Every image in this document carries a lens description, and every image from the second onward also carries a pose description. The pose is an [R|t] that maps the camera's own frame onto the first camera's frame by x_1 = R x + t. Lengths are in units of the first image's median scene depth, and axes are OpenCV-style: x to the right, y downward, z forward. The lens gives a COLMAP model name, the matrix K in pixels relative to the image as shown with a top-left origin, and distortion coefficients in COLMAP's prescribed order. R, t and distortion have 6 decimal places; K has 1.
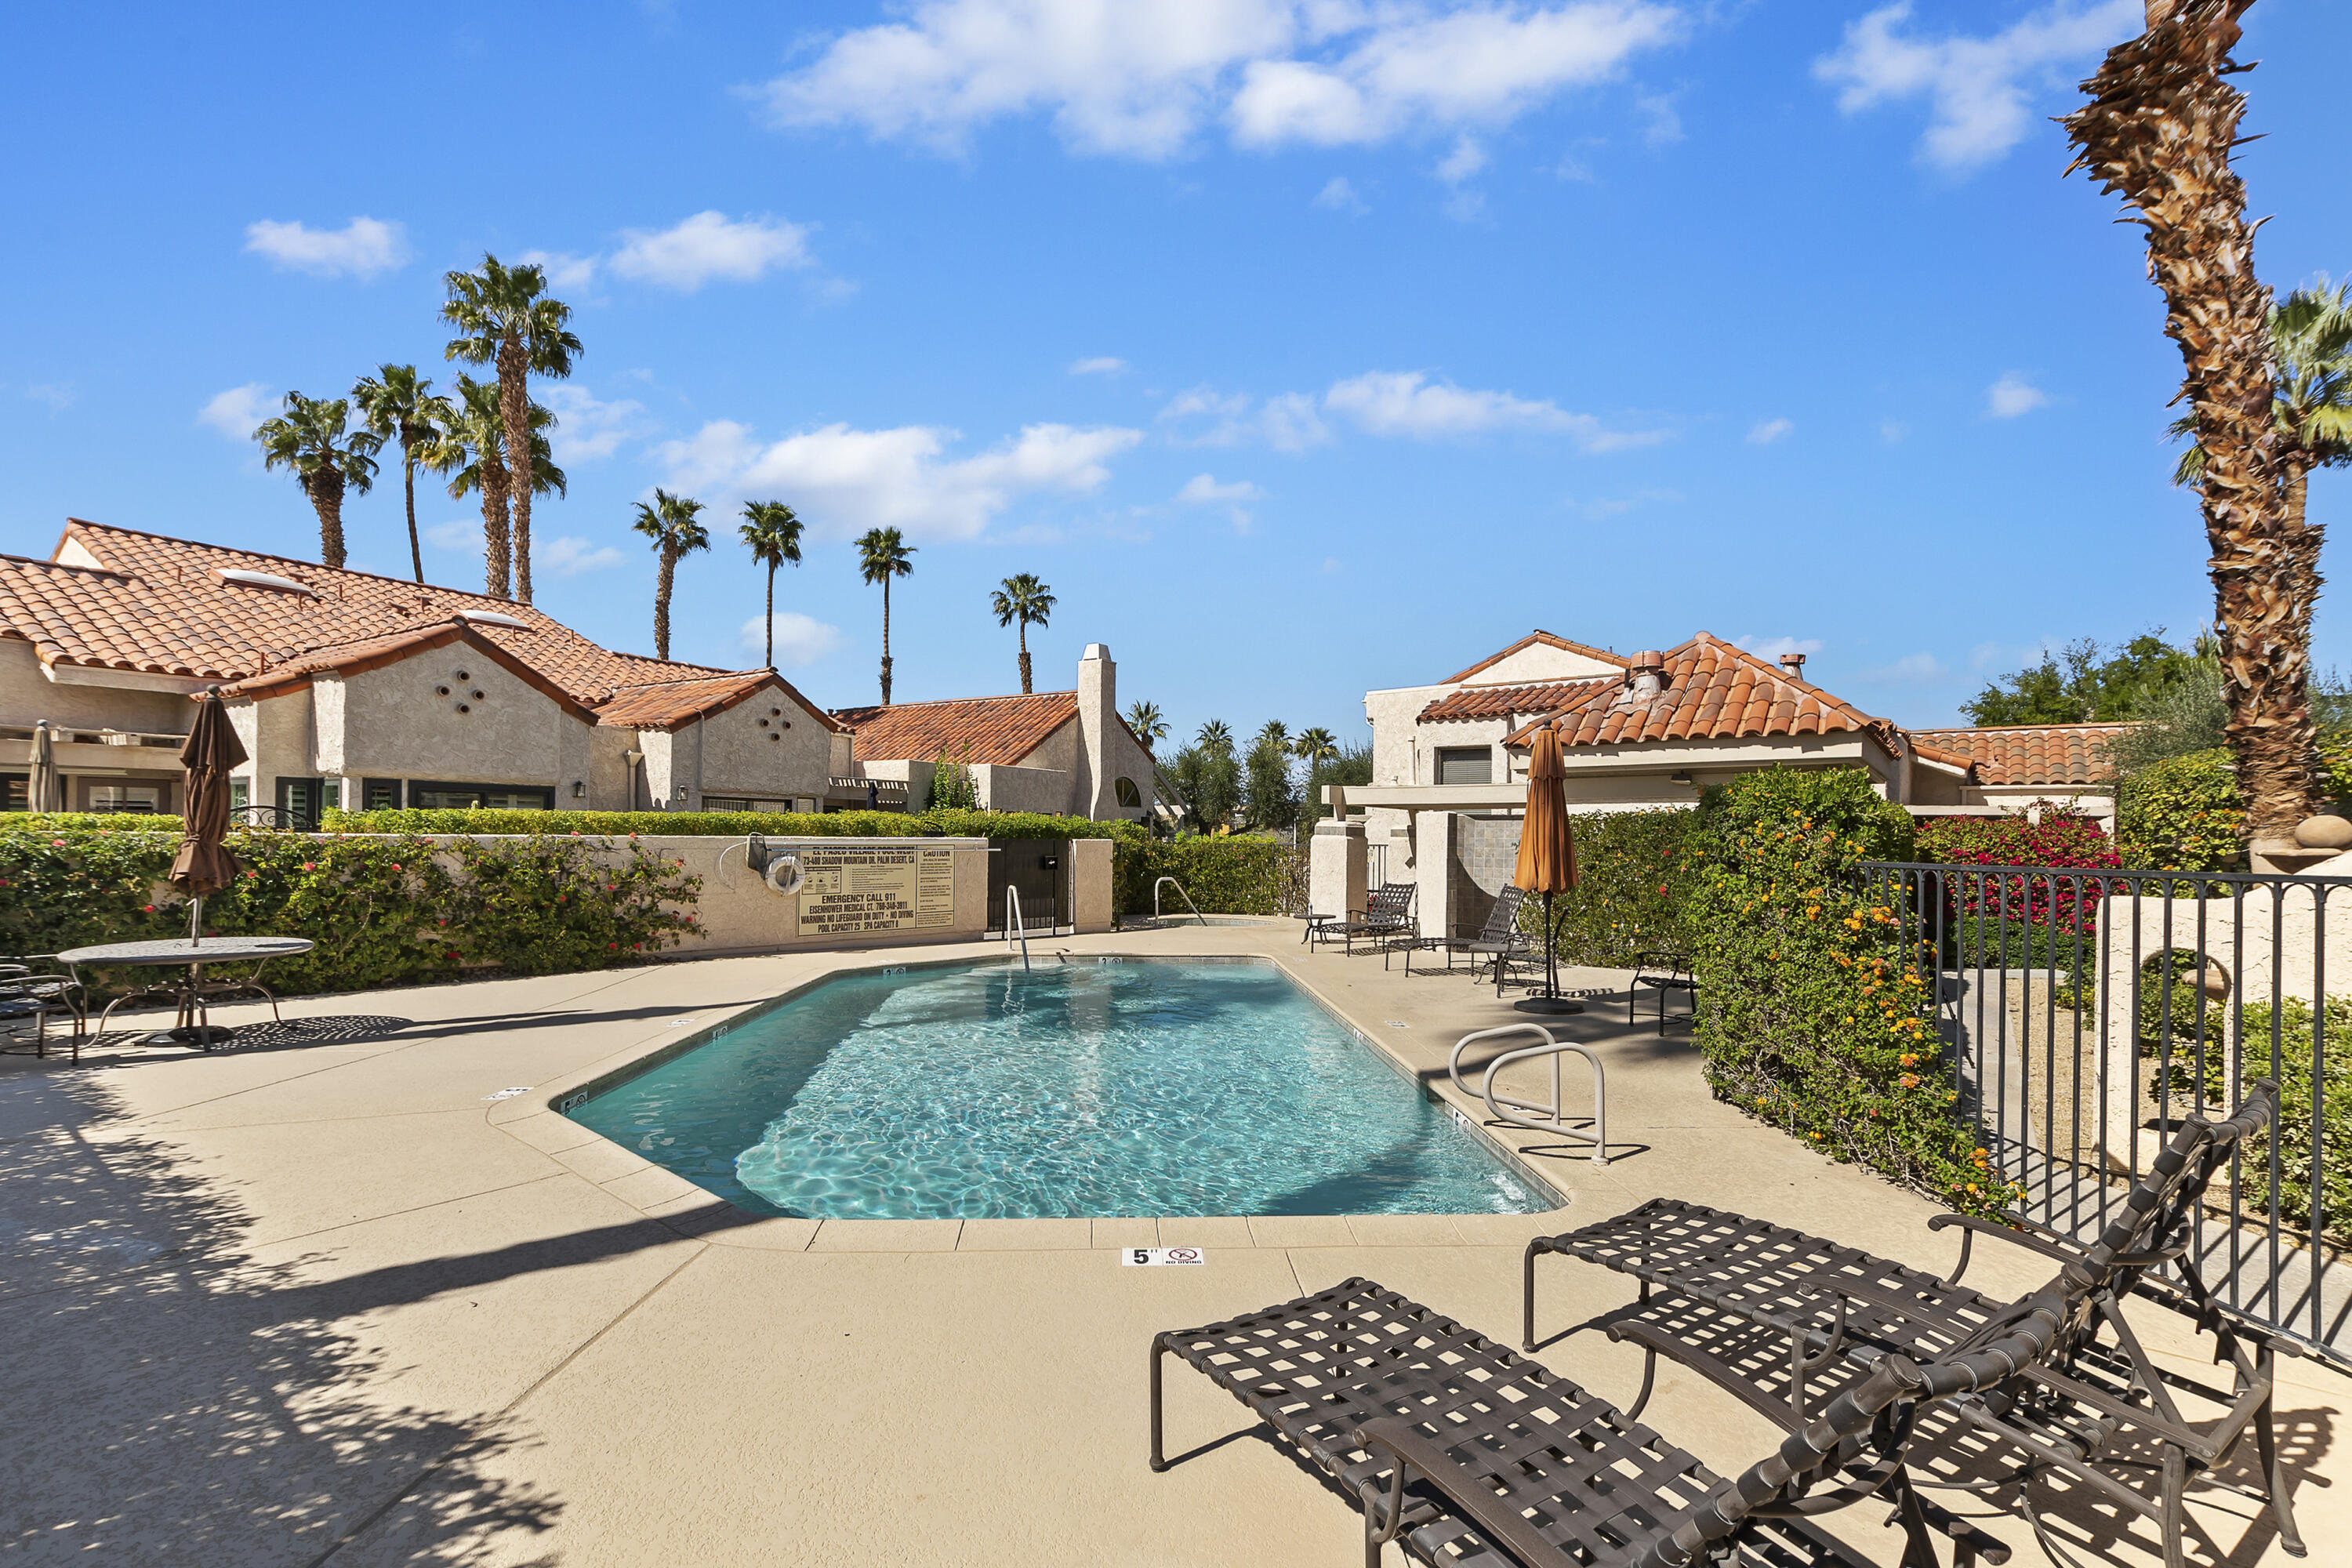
lens RADIAL K [[1082.7, 0, 1183.9], [0, 1082.7, 832.8], [0, 0, 1]] dist [-0.010000, 0.004423]
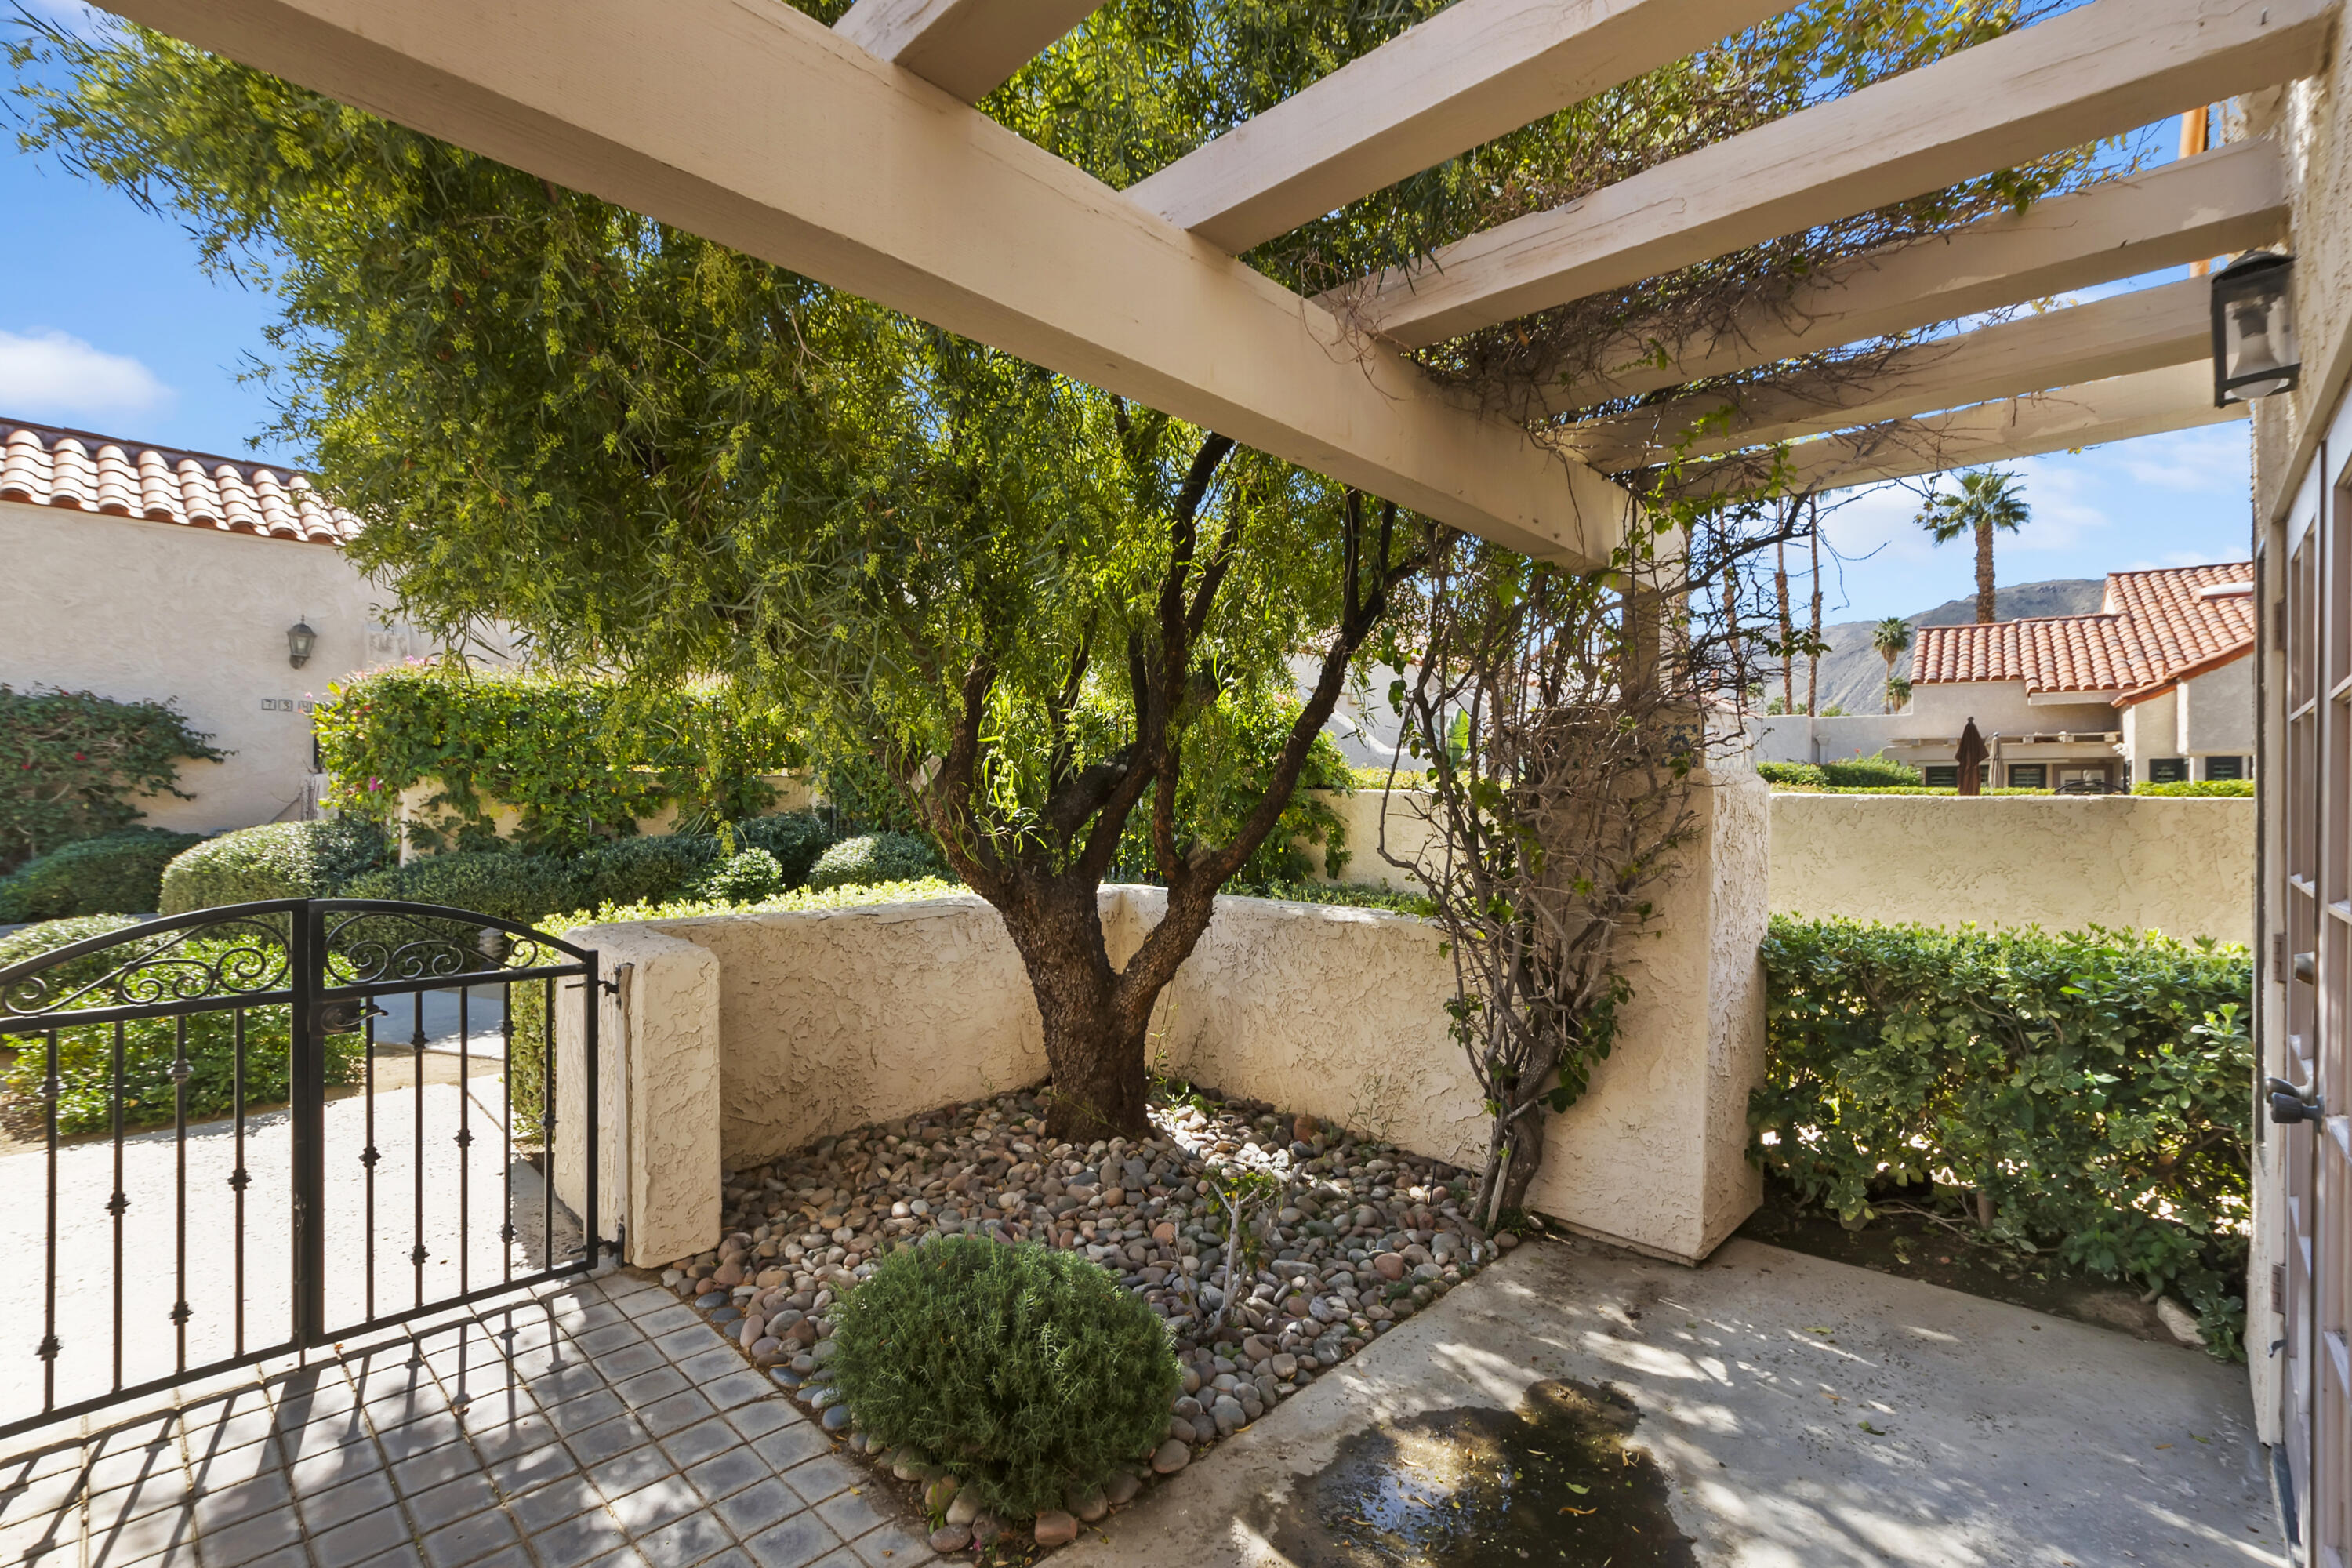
lens RADIAL K [[1082.7, 0, 1210.5], [0, 1082.7, 781.0], [0, 0, 1]] dist [-0.010000, 0.004423]
pose [[-0.052297, -0.024283, -0.998336, 0.426273], [-0.003890, 0.999702, -0.024113, 0.009231], [0.998624, 0.002623, -0.052376, -0.073632]]
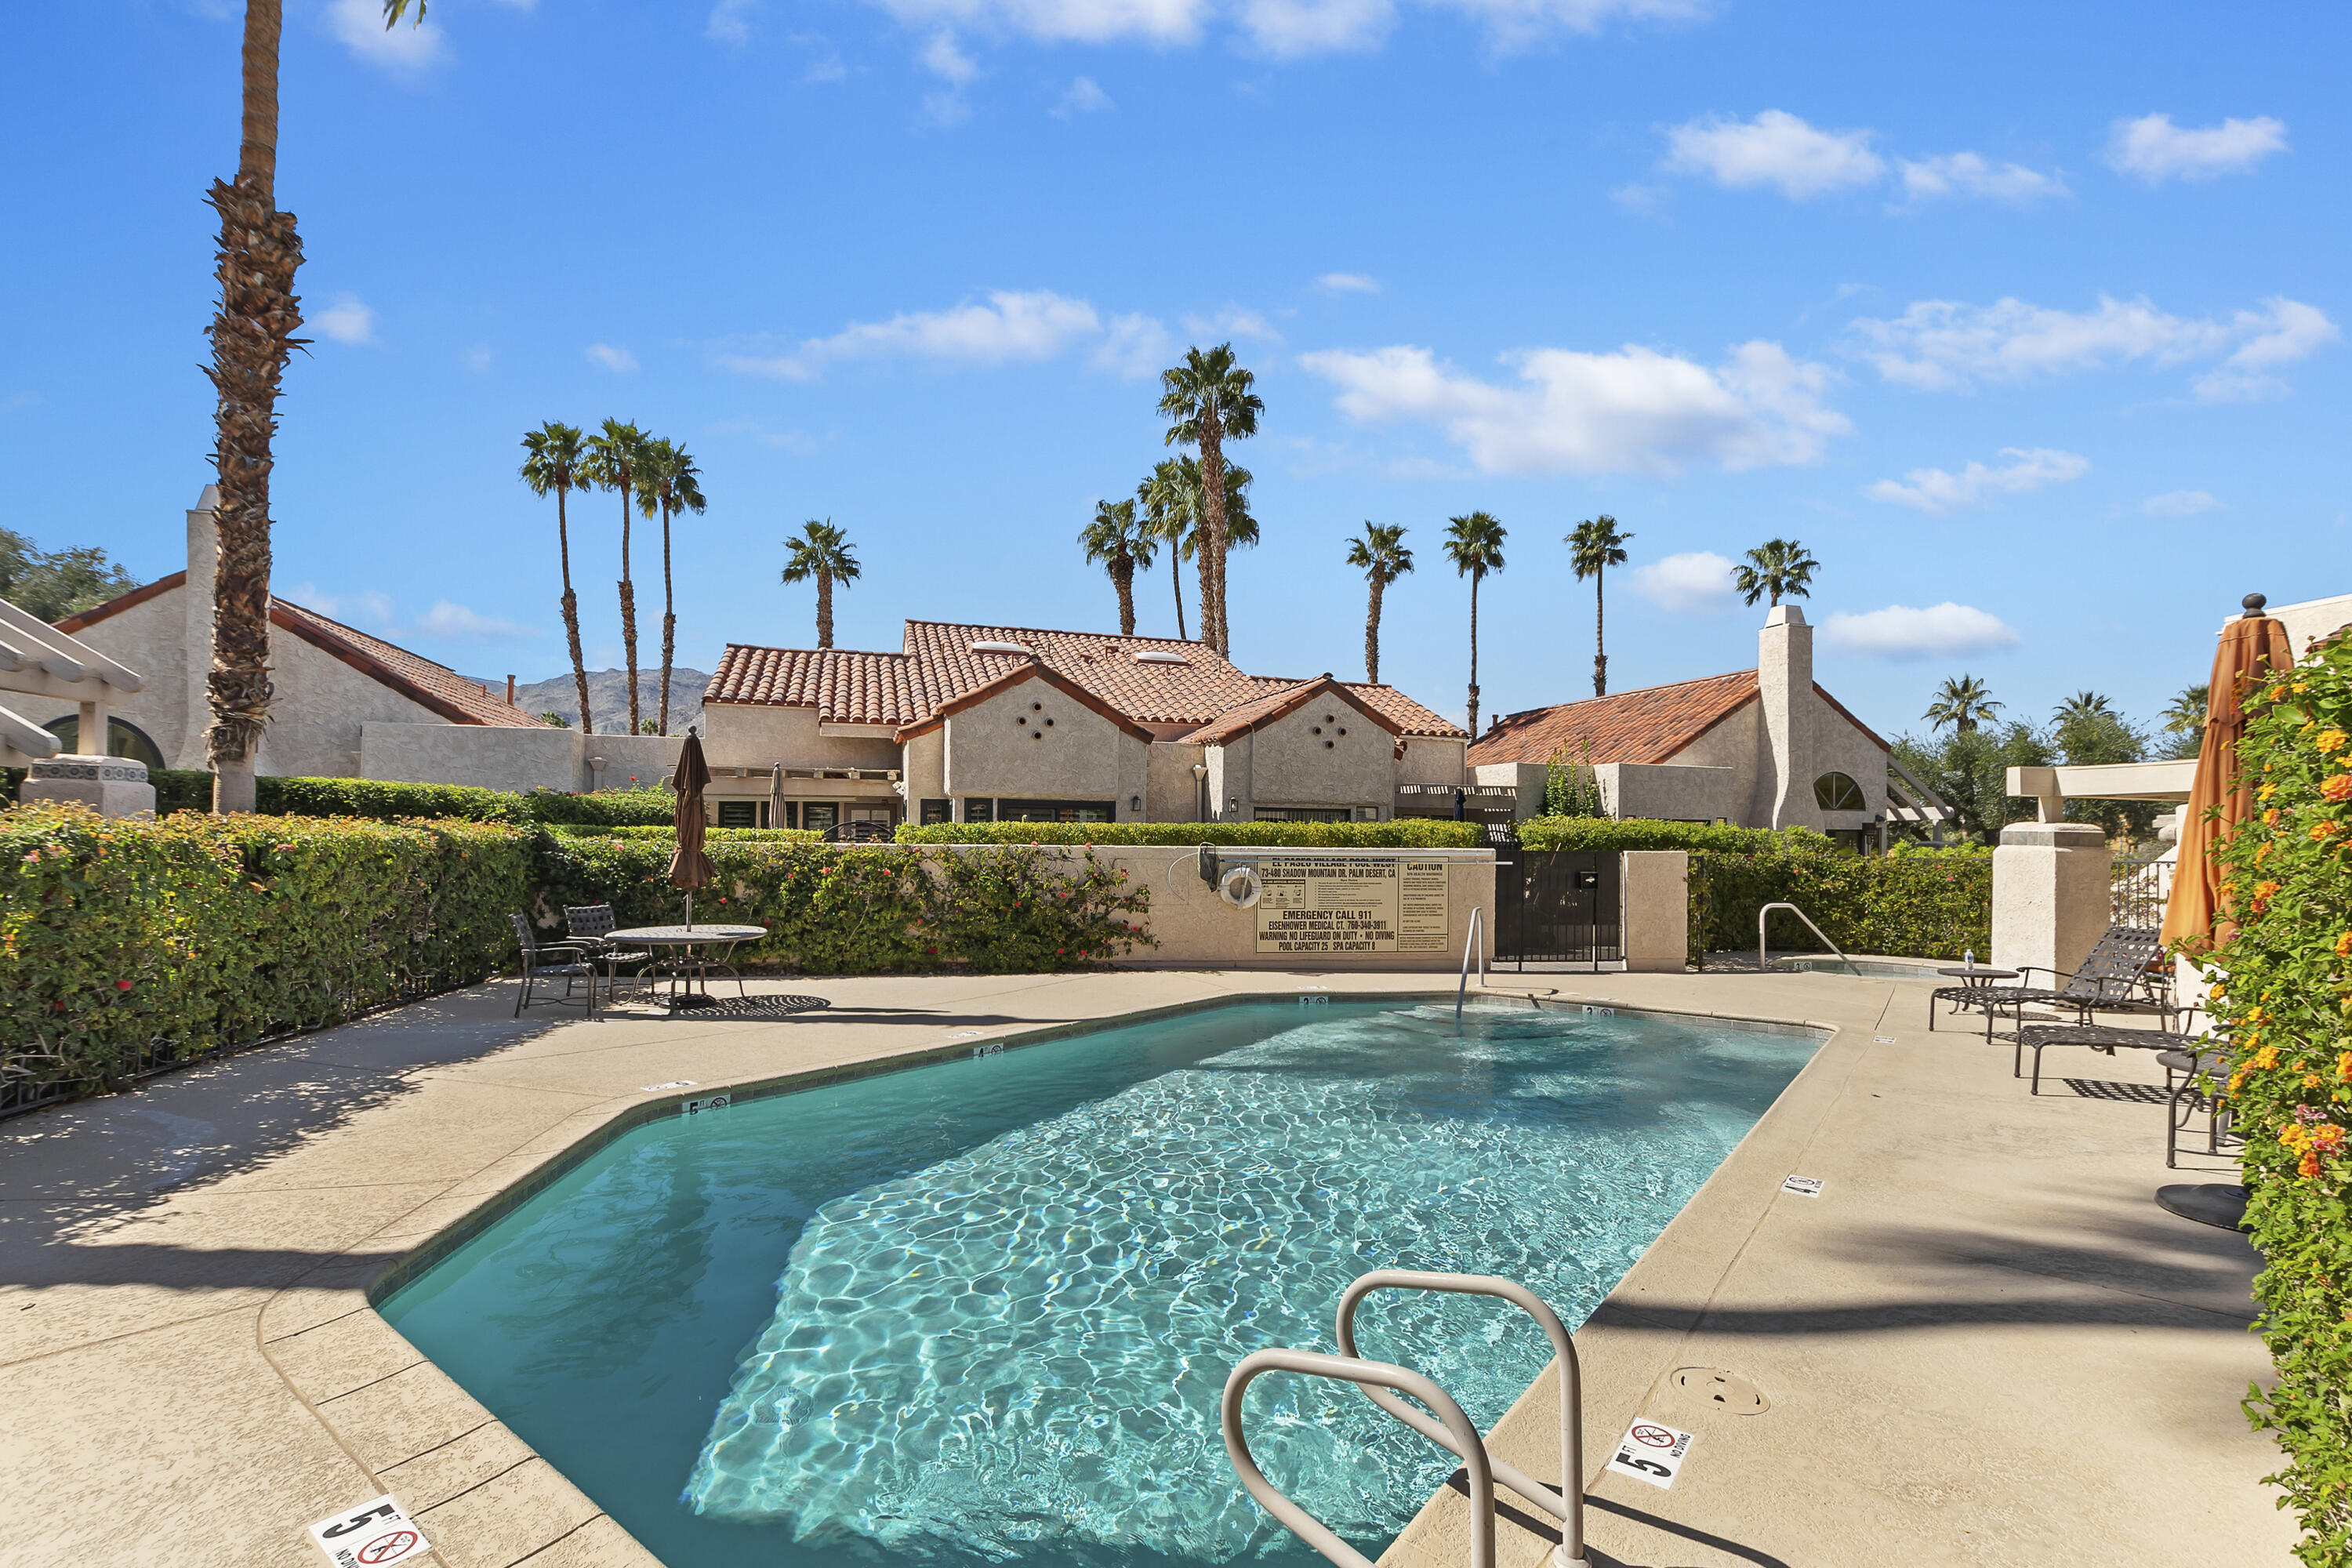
lens RADIAL K [[1082.7, 0, 1166.9], [0, 1082.7, 827.6], [0, 0, 1]] dist [-0.010000, 0.004423]
pose [[0.757205, -0.010562, -0.653092, 0.153272], [0.000028, 0.999870, -0.016137, 0.001432], [0.653177, 0.012201, 0.757107, 0.177055]]
